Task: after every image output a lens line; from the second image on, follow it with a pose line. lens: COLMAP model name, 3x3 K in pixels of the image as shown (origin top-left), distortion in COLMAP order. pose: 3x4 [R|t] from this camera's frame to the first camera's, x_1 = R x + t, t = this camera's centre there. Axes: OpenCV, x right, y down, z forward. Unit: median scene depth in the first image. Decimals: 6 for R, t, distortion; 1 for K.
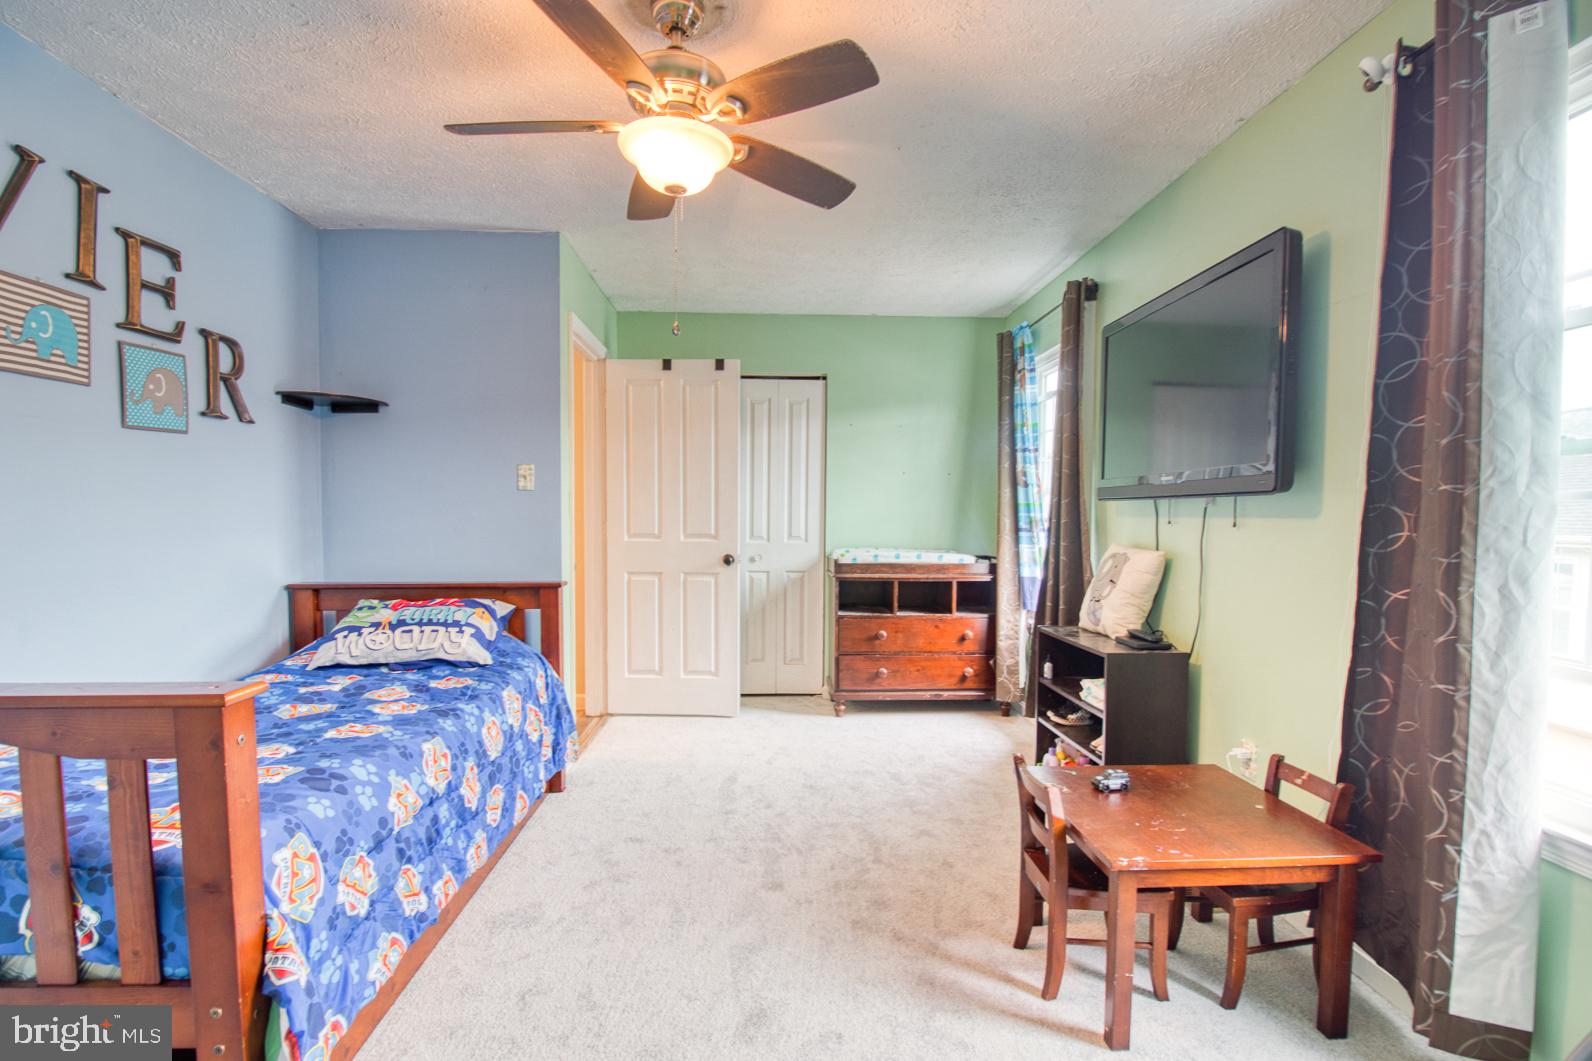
lens RADIAL K [[747.5, 0, 794.7], [0, 747.5, 538.1], [0, 0, 1]] dist [0.037735, -0.028043]
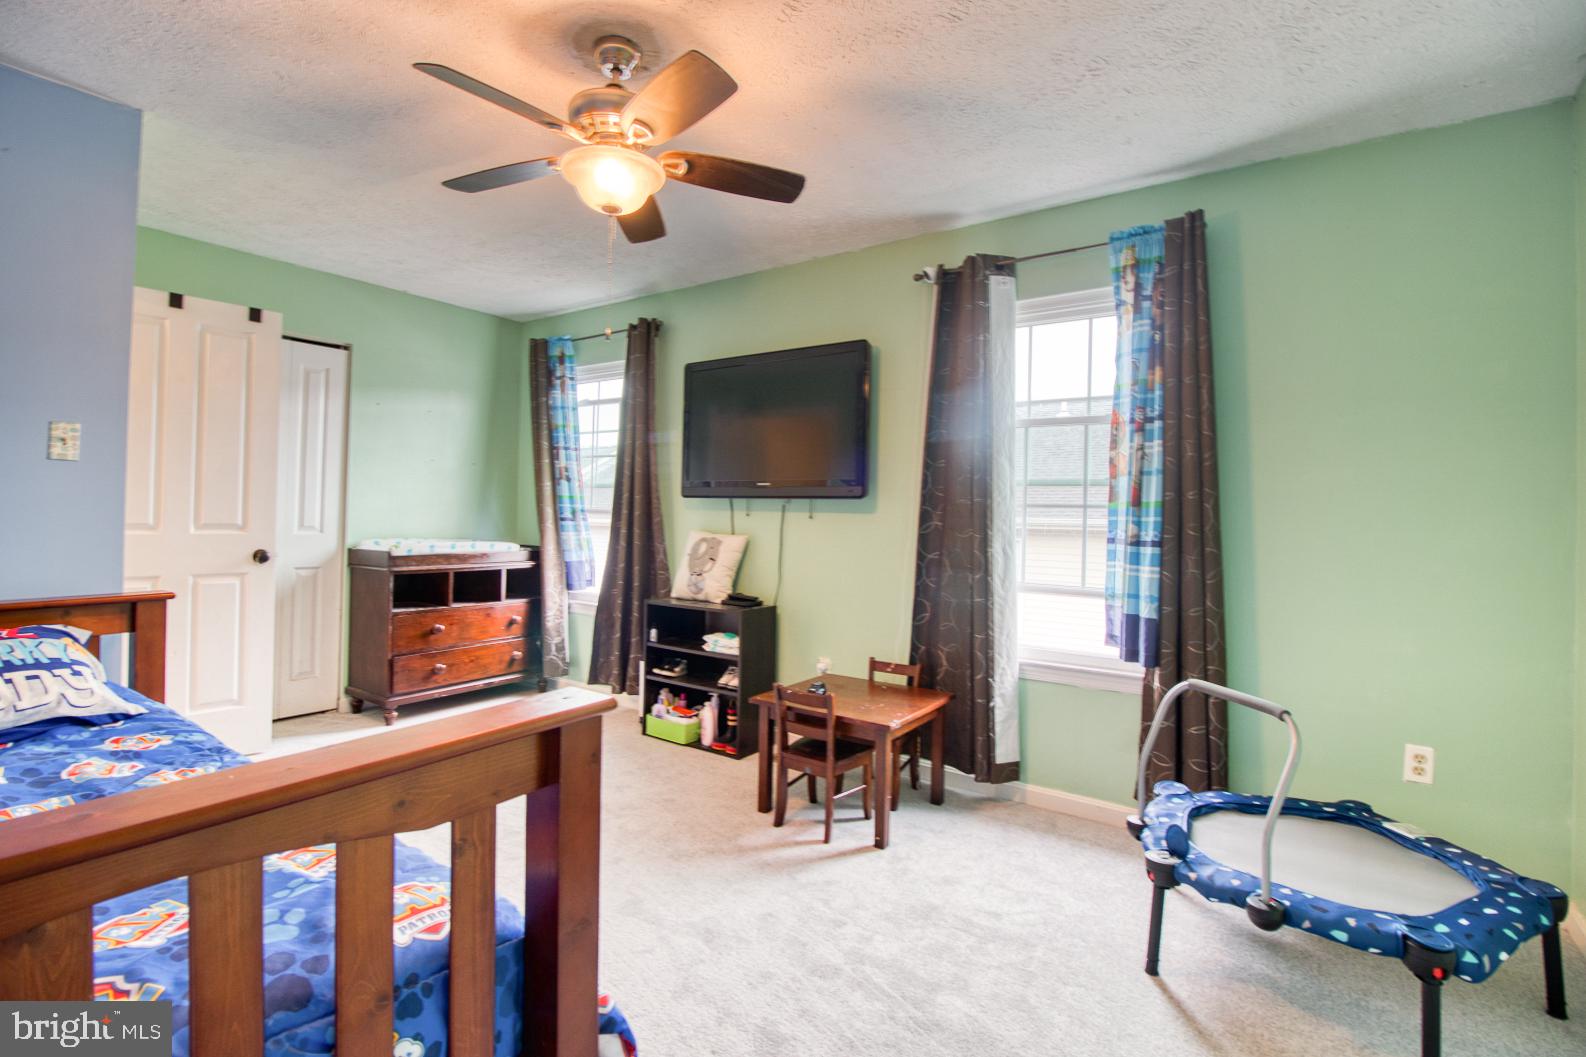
lens RADIAL K [[722.0, 0, 793.2], [0, 722.0, 494.3], [0, 0, 1]] dist [-0.000237, -0.000621]
pose [[0.630582, 0.028248, 0.775608, -0.332516], [0.006230, 0.999121, -0.041453, -0.001863], [-0.776098, 0.030972, 0.629852, 0.063649]]
